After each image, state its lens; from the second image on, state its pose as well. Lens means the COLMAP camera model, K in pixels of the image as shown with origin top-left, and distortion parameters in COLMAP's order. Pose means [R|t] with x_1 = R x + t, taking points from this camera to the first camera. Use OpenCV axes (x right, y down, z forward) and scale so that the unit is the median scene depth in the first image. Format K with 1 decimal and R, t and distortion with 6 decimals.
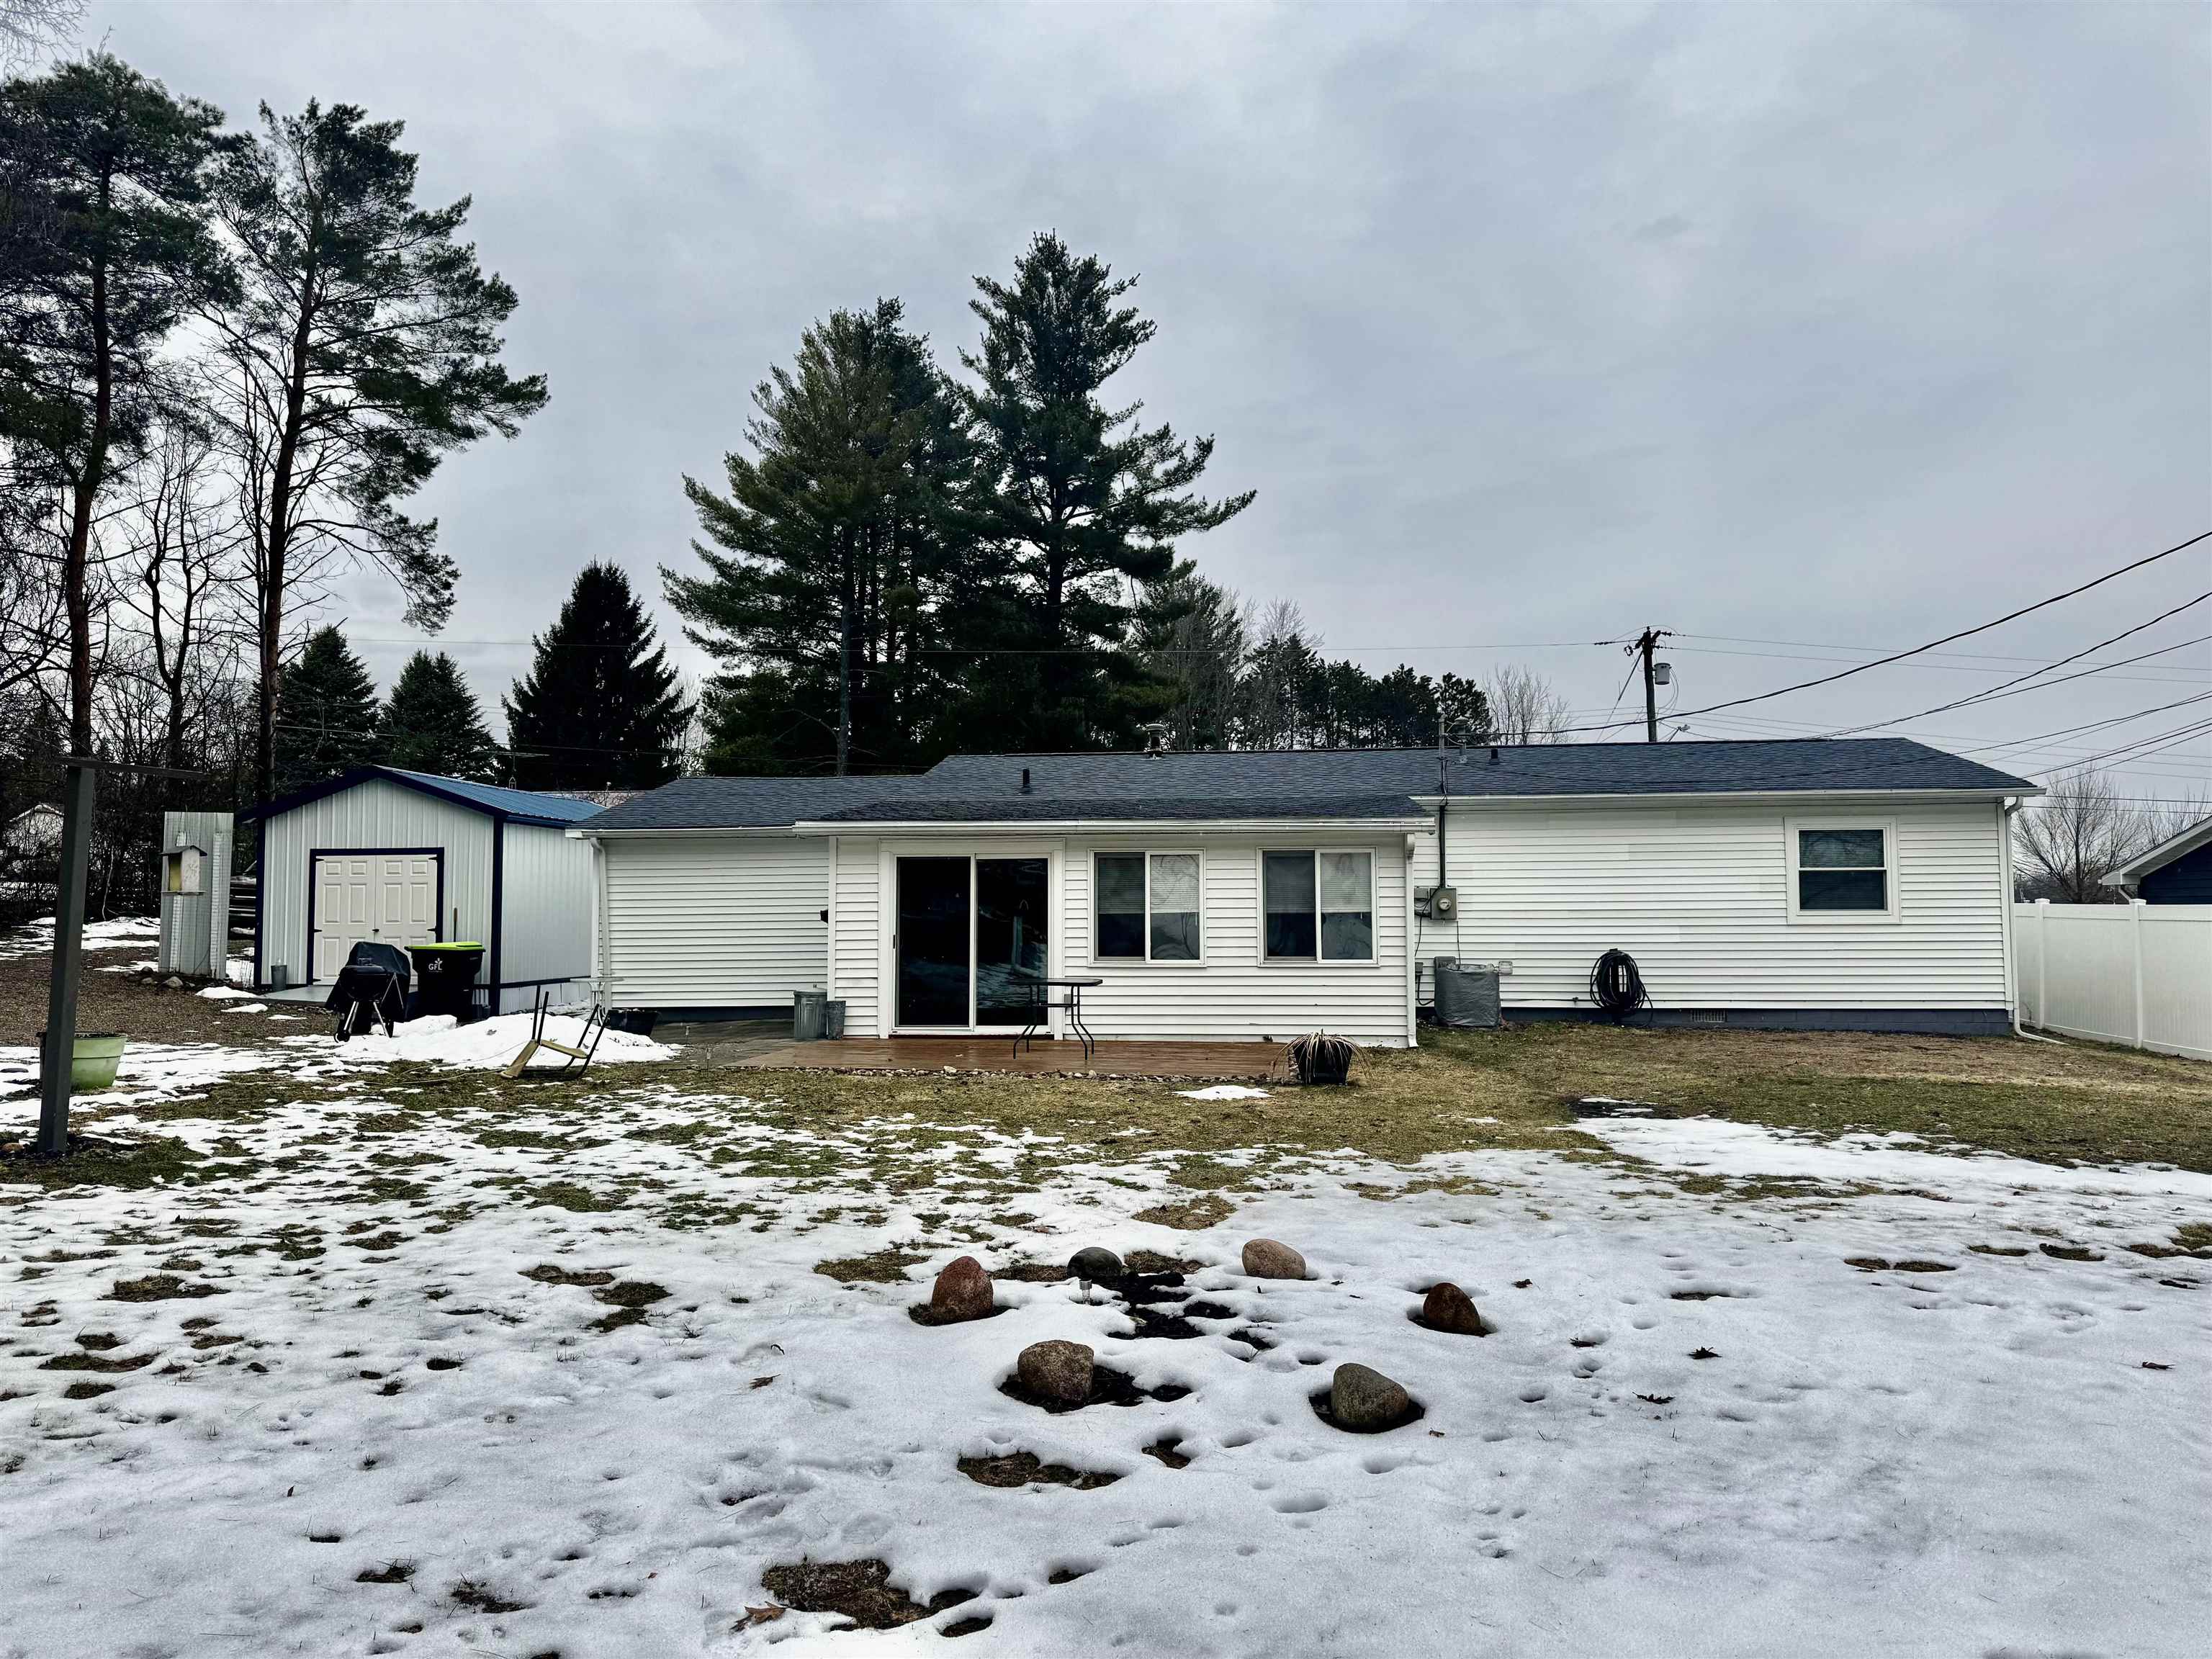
lens RADIAL K [[1564.5, 0, 1088.7], [0, 1564.5, 843.1], [0, 0, 1]] dist [0.095478, -0.110596]
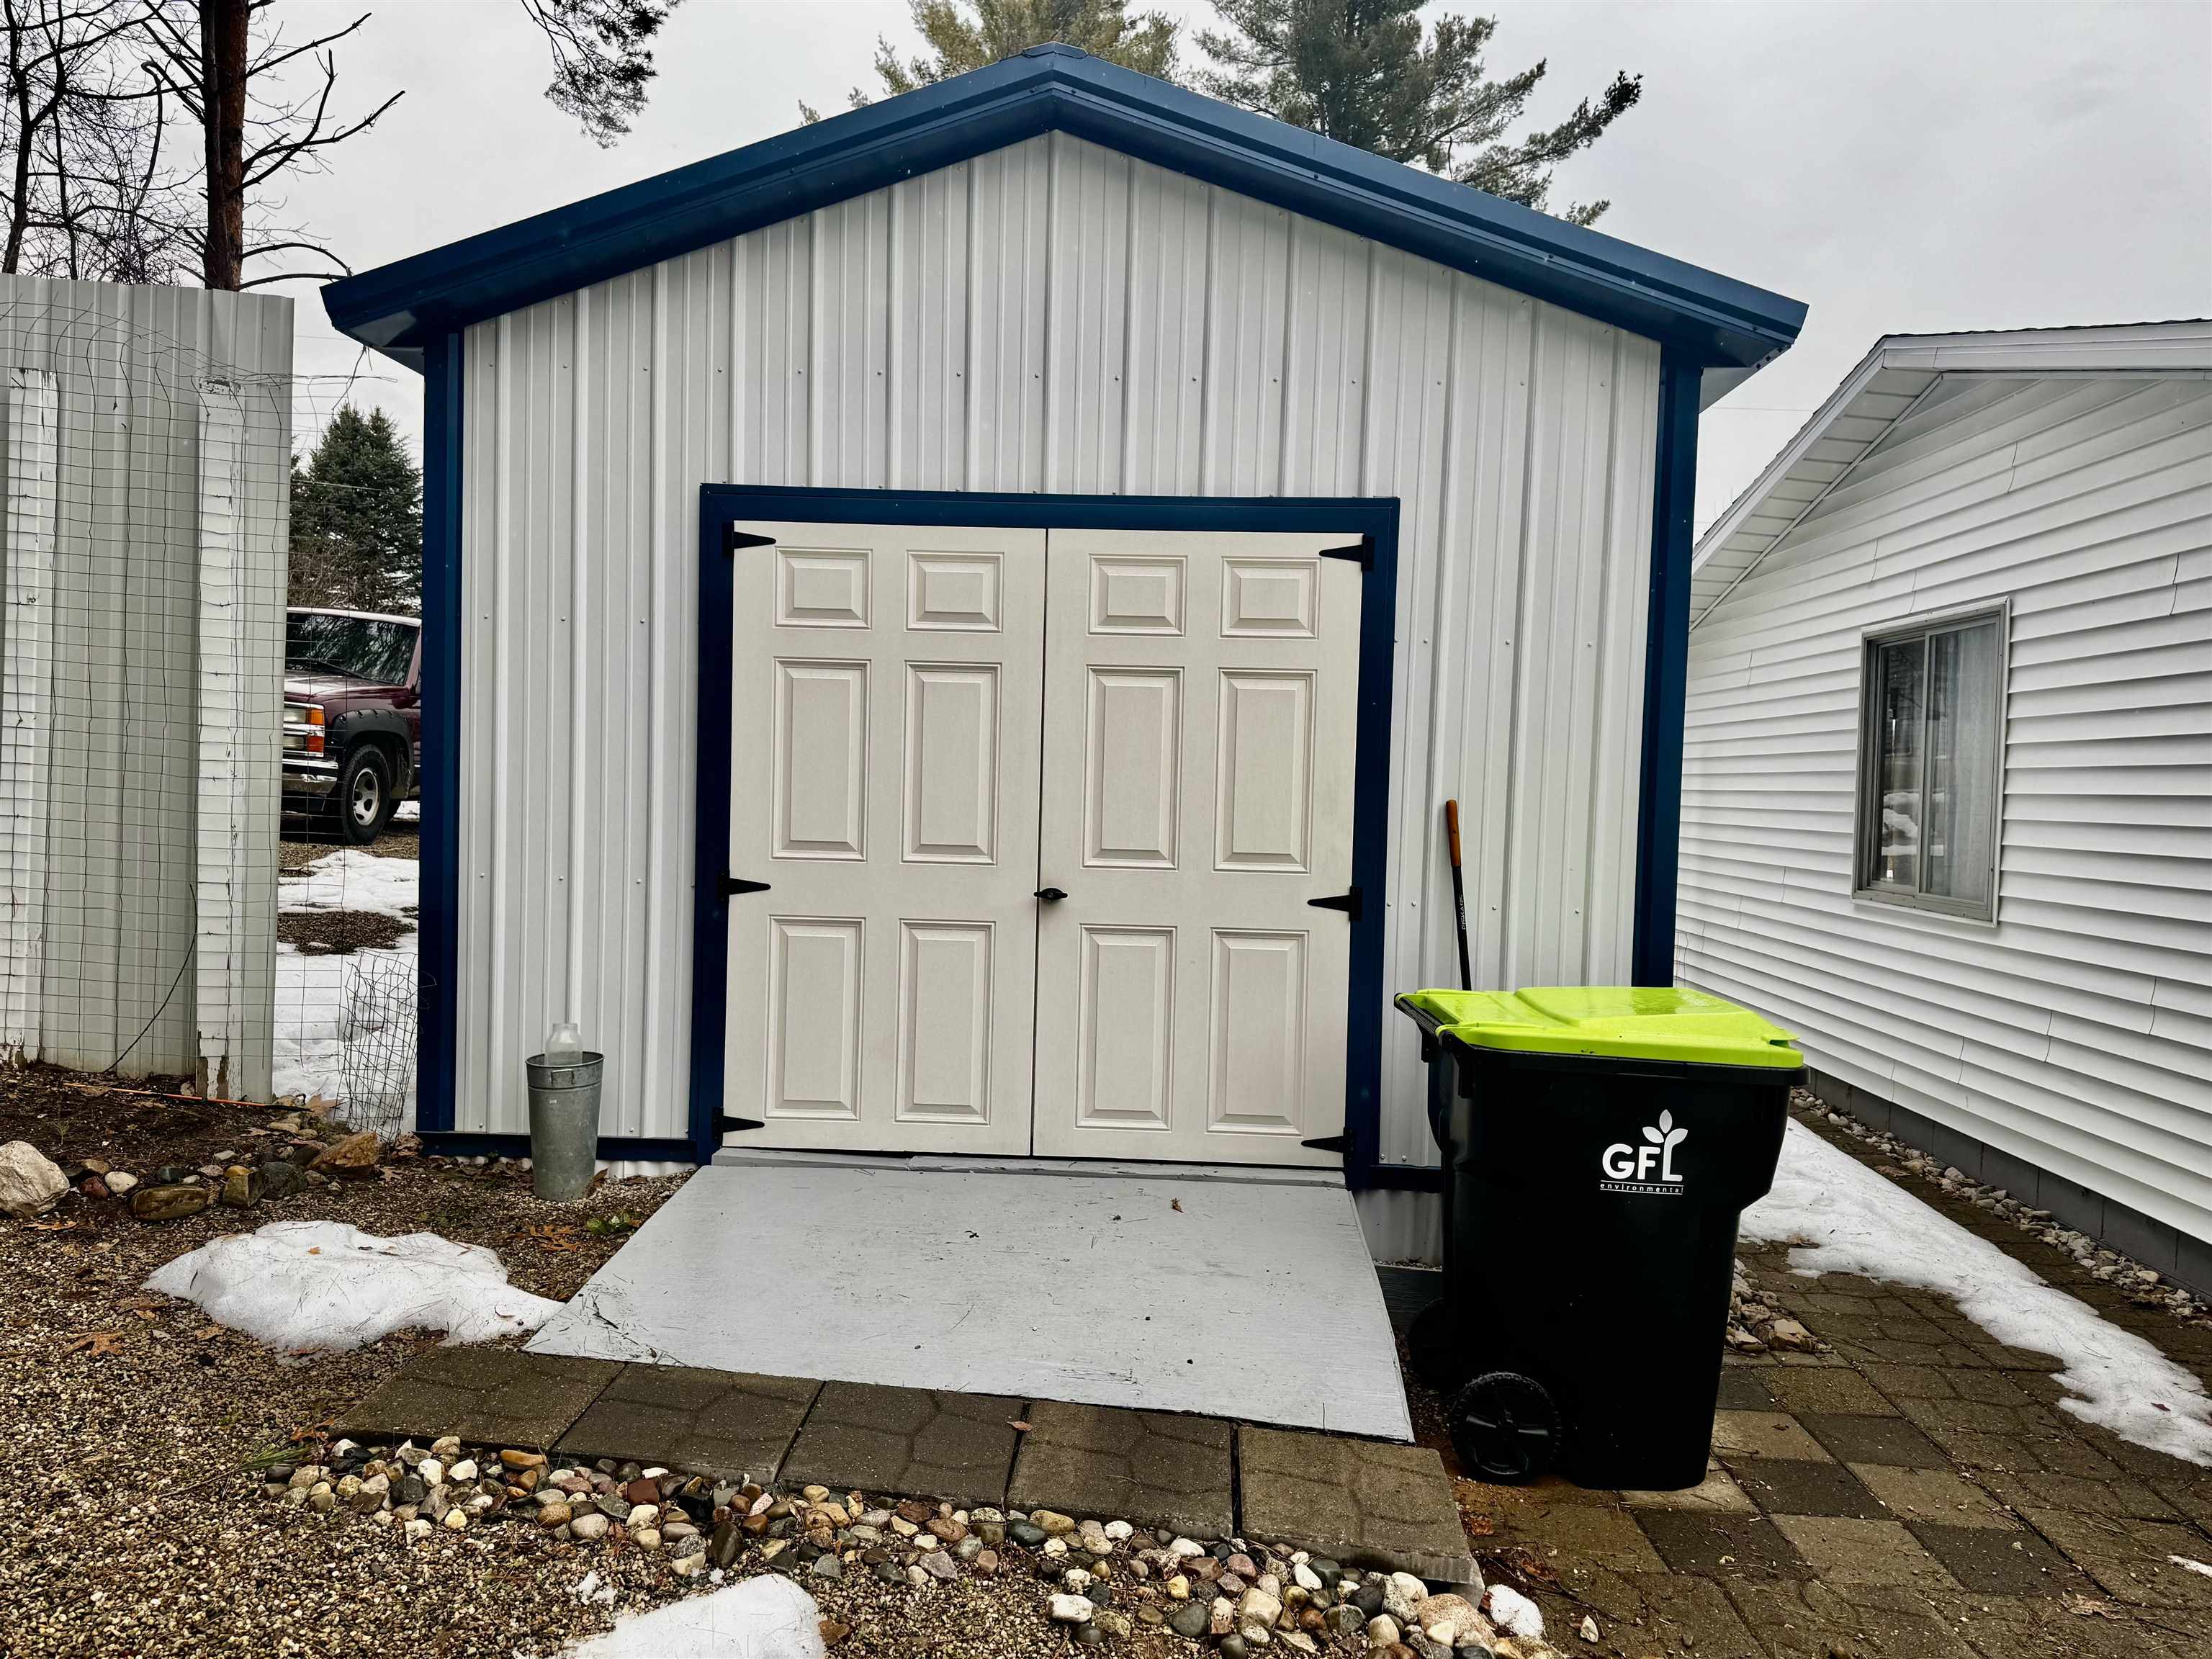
lens RADIAL K [[1544.6, 0, 1106.0], [0, 1544.6, 829.5], [0, 0, 1]] dist [0.041351, -0.002452]
pose [[0.995861, 0.028666, 0.086250, -0.177949], [-0.035783, 0.995978, 0.082138, 0.011577], [-0.083548, -0.084884, 0.992882, 0.311278]]
